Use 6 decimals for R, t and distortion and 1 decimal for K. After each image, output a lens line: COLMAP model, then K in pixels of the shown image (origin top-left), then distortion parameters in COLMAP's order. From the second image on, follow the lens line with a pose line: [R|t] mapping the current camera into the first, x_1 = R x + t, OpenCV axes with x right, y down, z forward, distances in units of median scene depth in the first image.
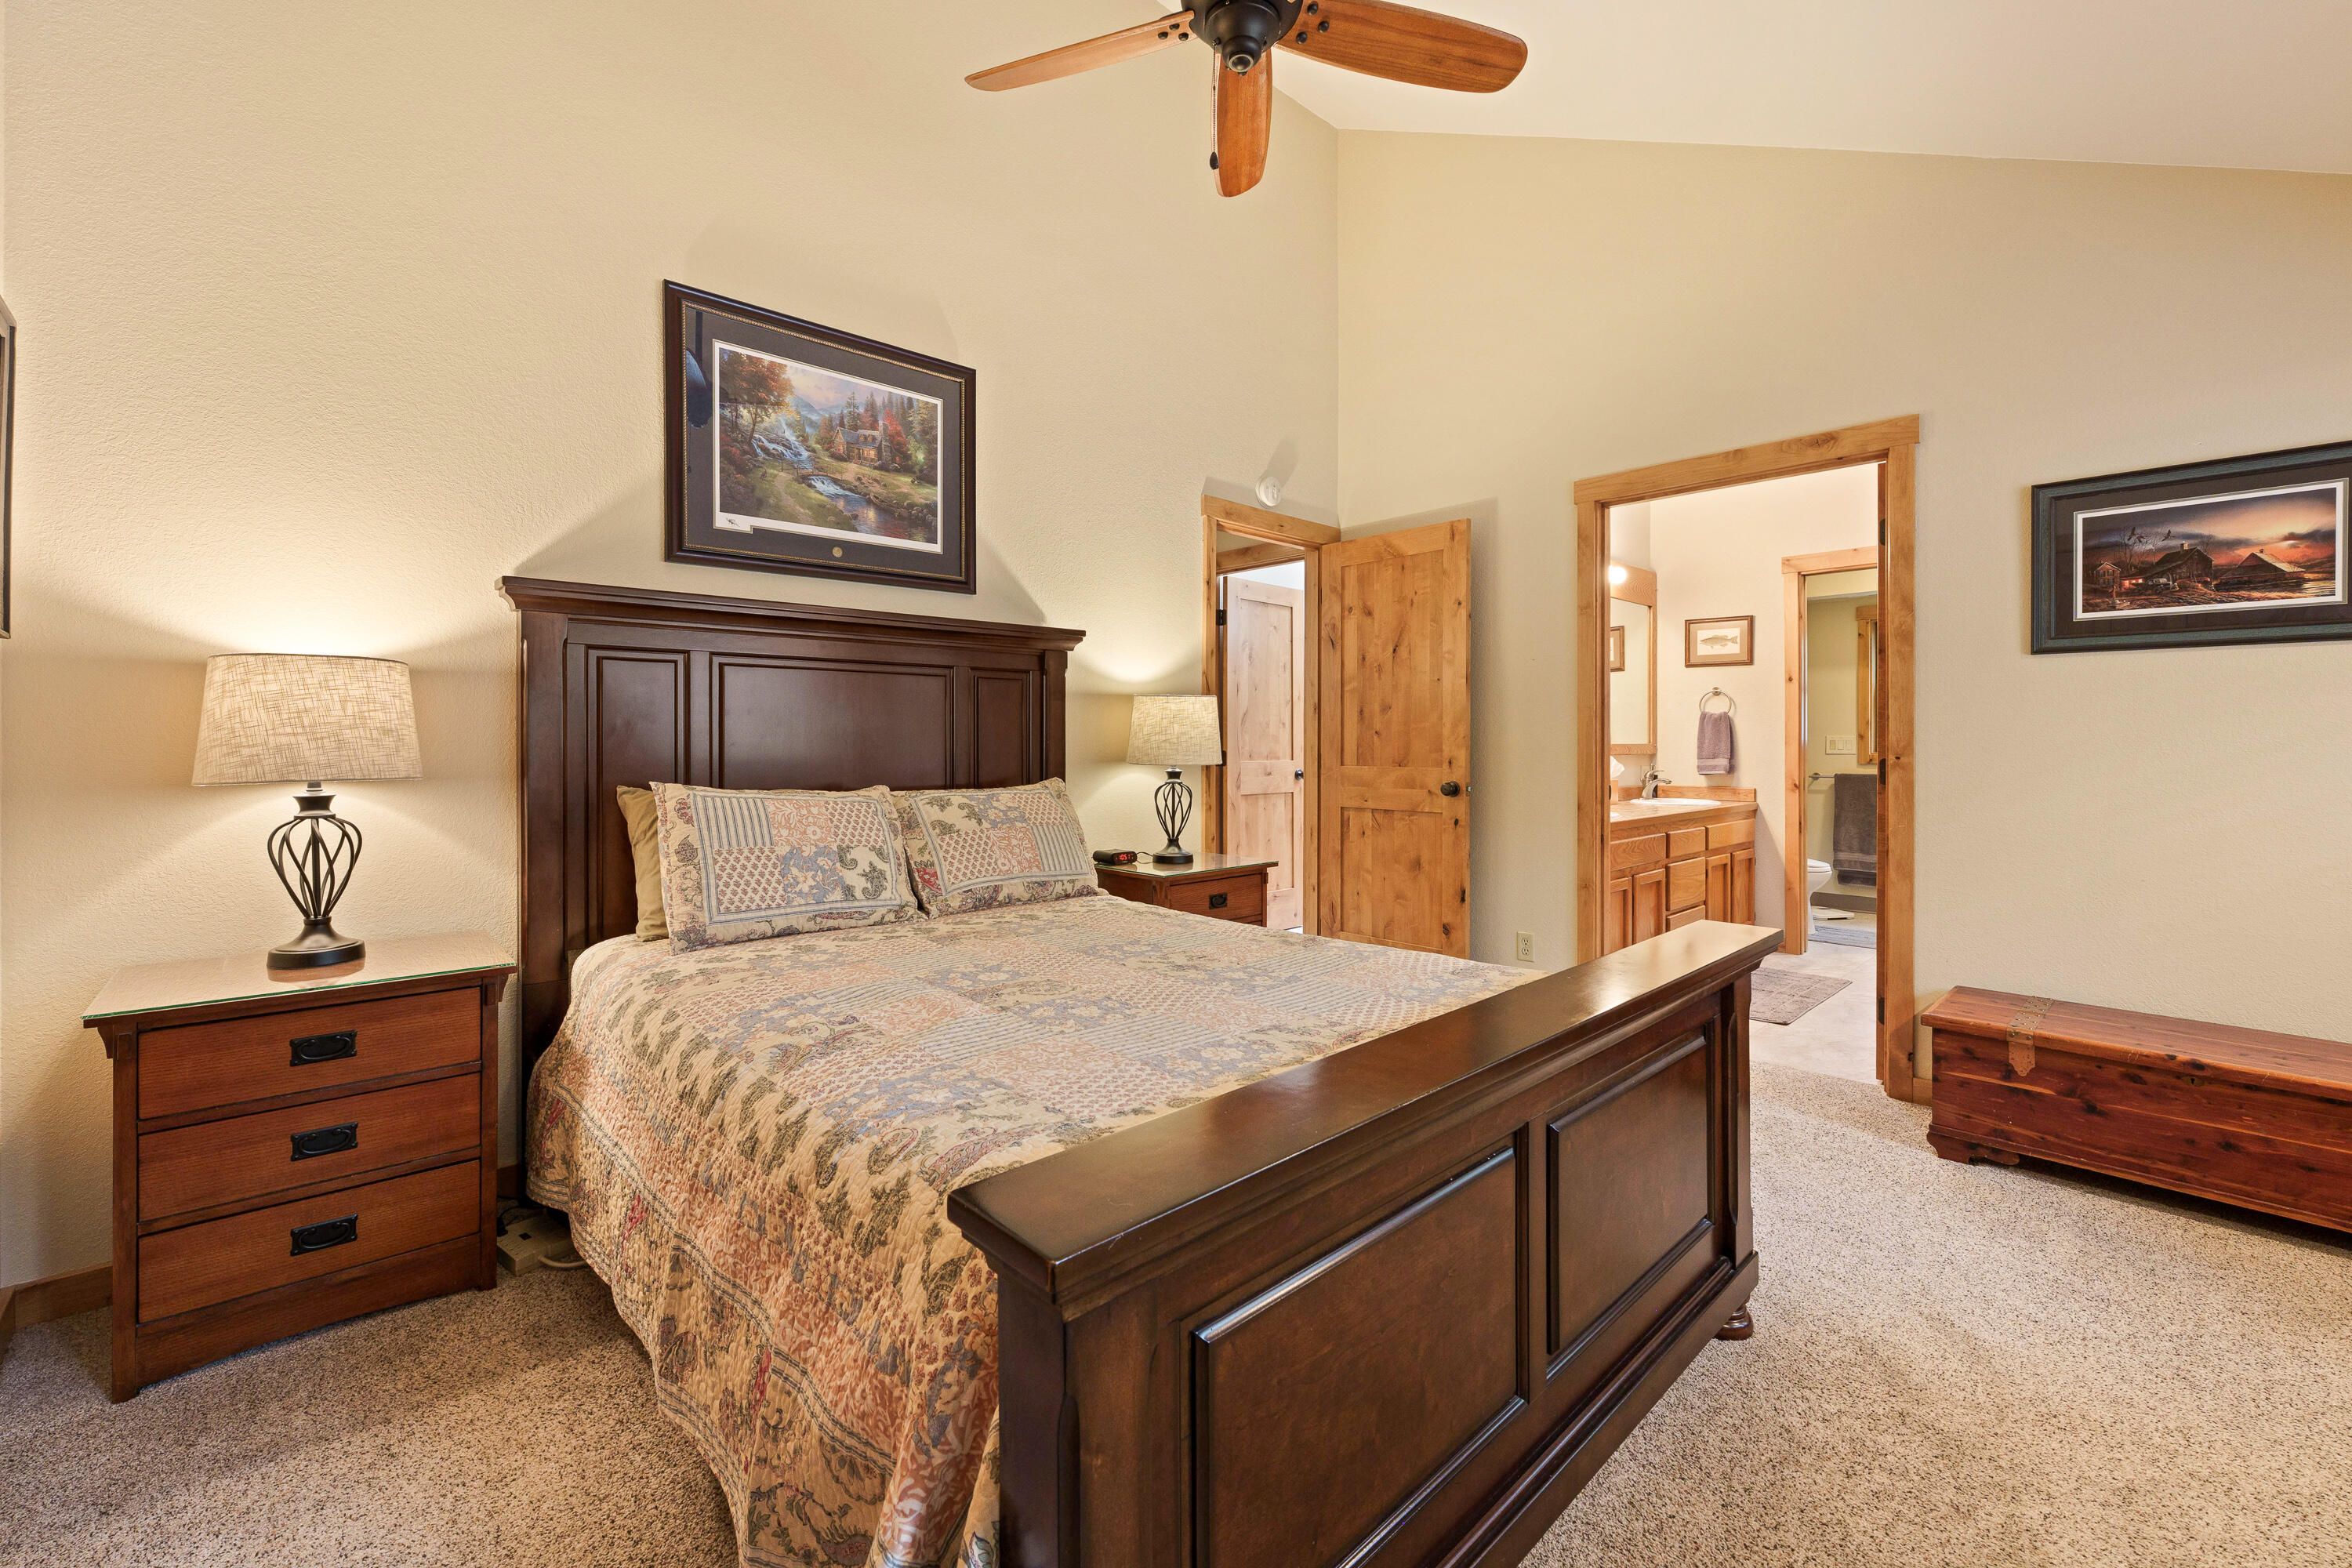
lens RADIAL K [[959.4, 0, 1166.8], [0, 959.4, 724.1], [0, 0, 1]] dist [-0.005210, 0.003850]
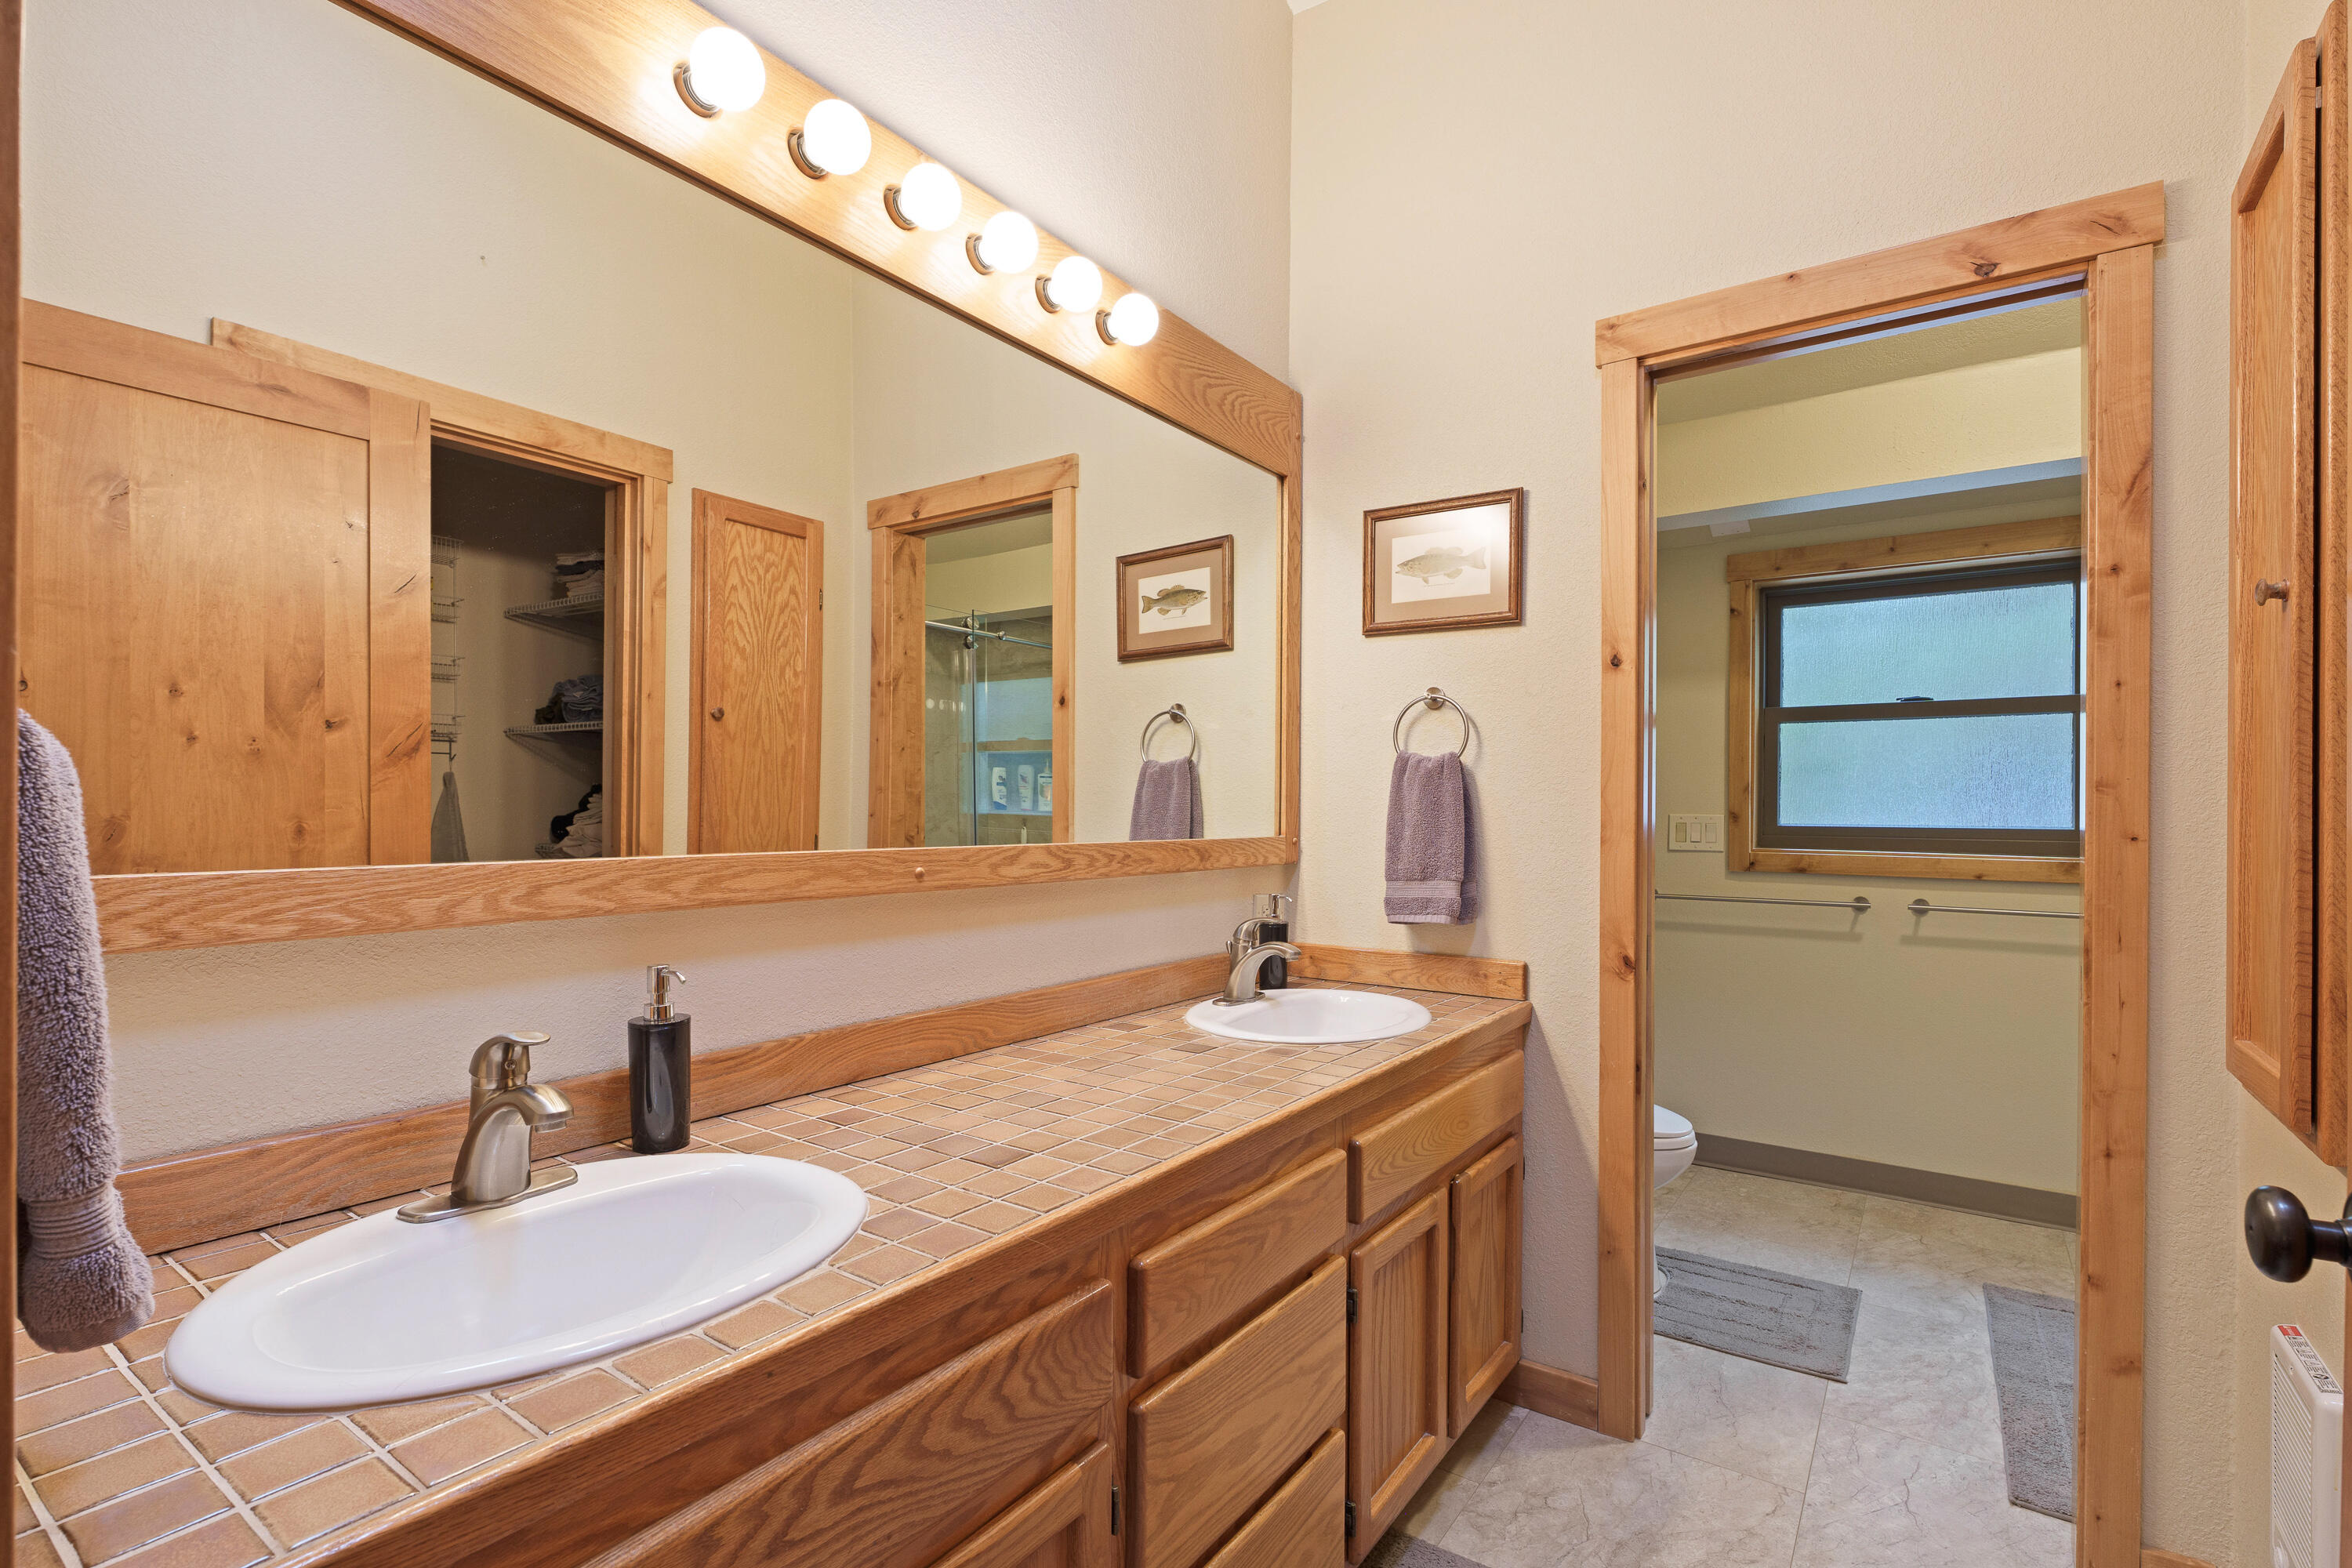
lens RADIAL K [[1083.1, 0, 1177.4], [0, 1083.1, 795.9], [0, 0, 1]] dist [-0.001180, -0.000547]
pose [[0.977069, 0.004854, 0.212869, 0.389896], [-0.005843, 0.999975, 0.004018, 0.002684], [-0.212844, -0.005169, 0.977073, 0.615344]]
